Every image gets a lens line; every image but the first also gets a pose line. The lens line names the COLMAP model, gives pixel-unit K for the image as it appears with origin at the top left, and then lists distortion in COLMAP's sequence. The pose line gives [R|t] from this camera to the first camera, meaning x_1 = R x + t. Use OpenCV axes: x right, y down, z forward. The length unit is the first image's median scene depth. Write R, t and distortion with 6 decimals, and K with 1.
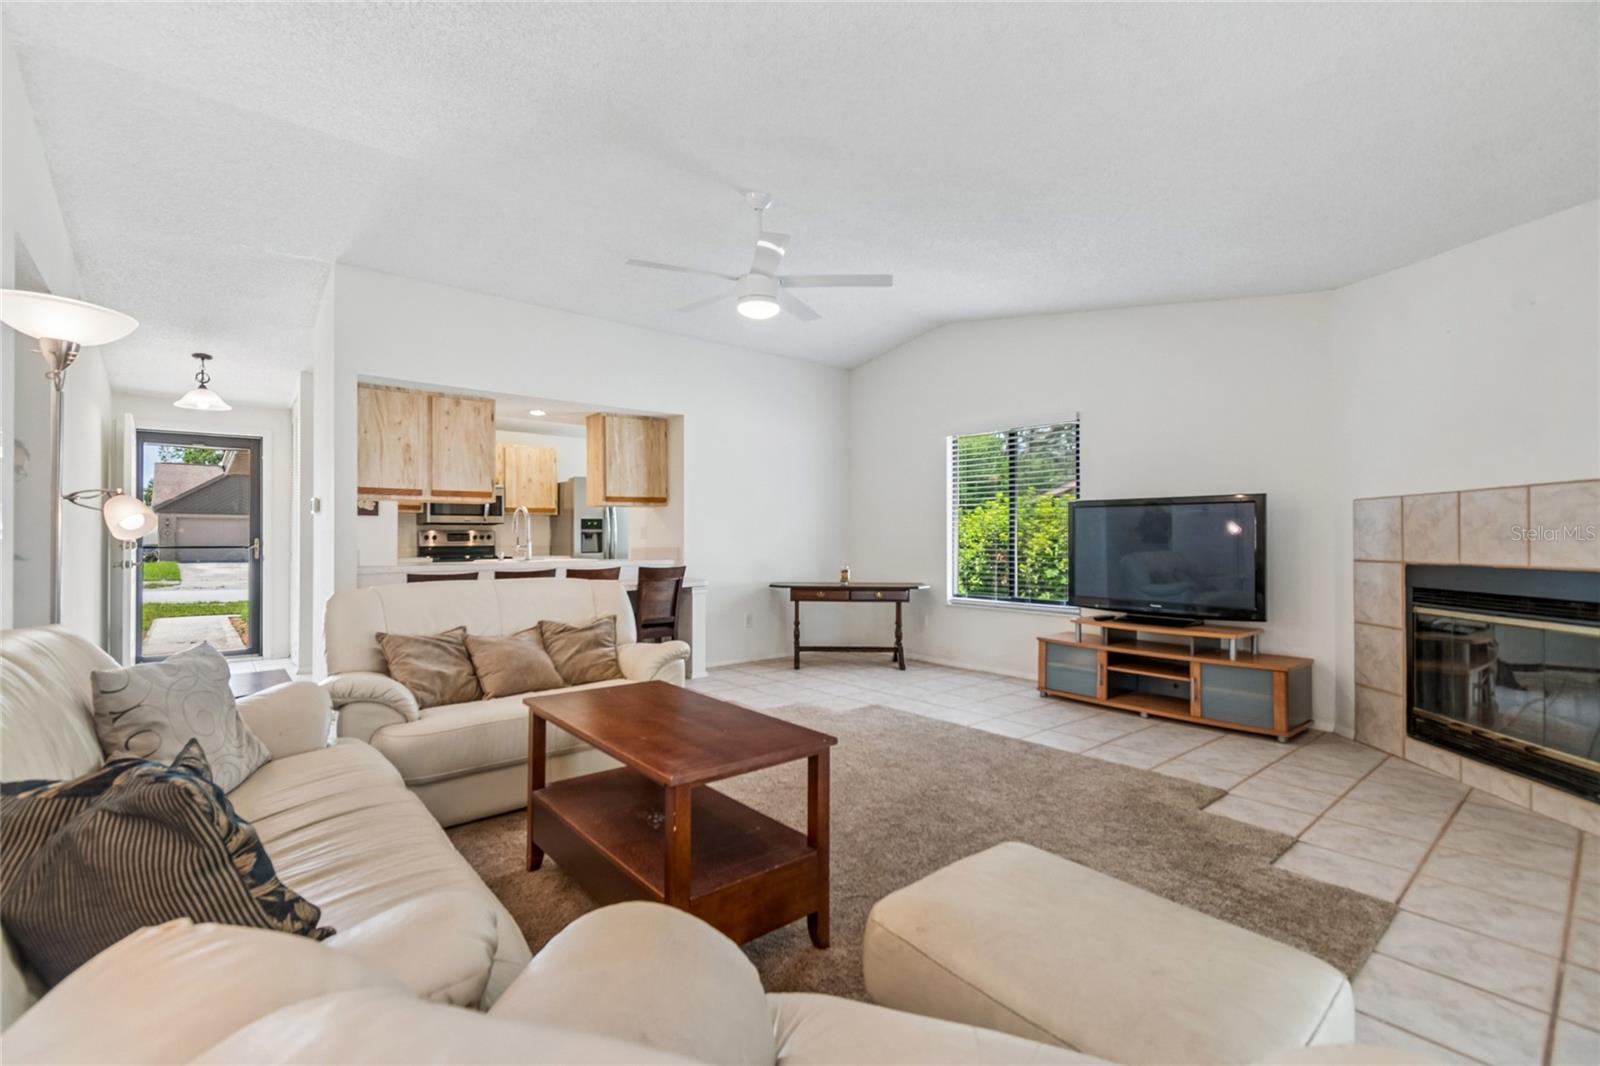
lens RADIAL K [[713.9, 0, 795.8], [0, 713.9, 534.4], [0, 0, 1]] dist [0.013816, -0.000244]
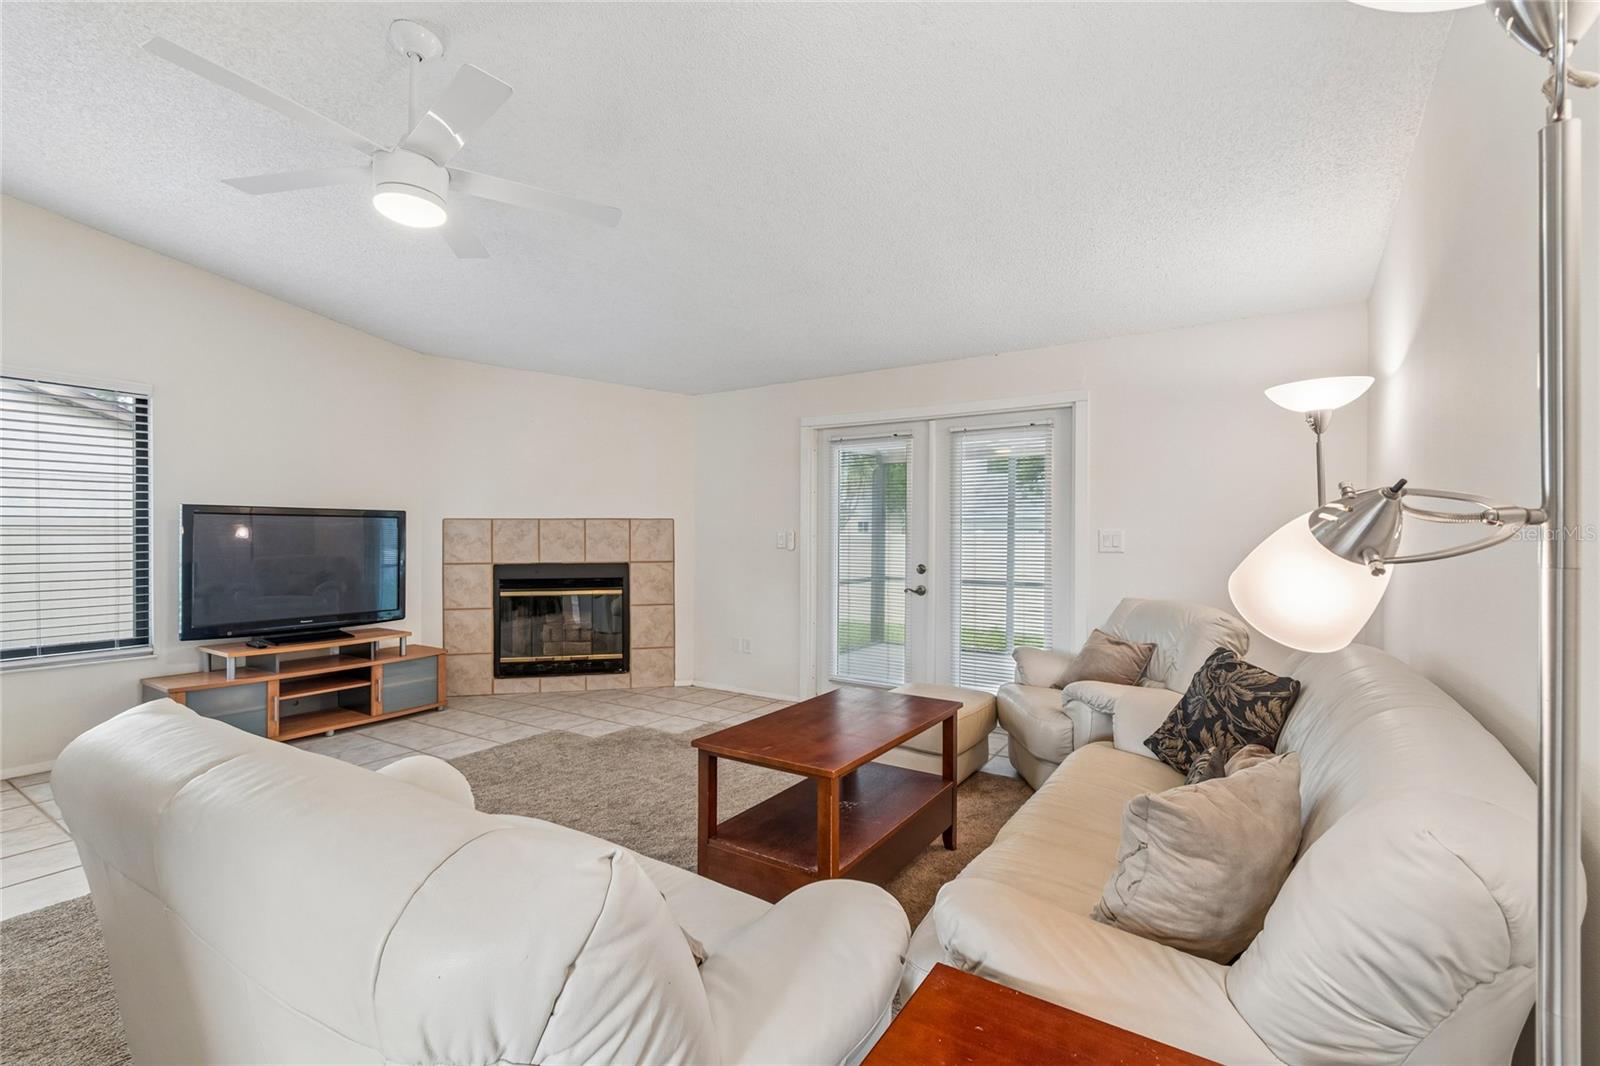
lens RADIAL K [[713.9, 0, 793.6], [0, 713.9, 532.3], [0, 0, 1]] dist [0.013816, -0.000244]
pose [[-0.279914, -0.002113, 0.960023, -0.709319], [-0.008536, 0.999964, -0.000288, -0.028881], [-0.959987, -0.008275, -0.279922, 0.763741]]
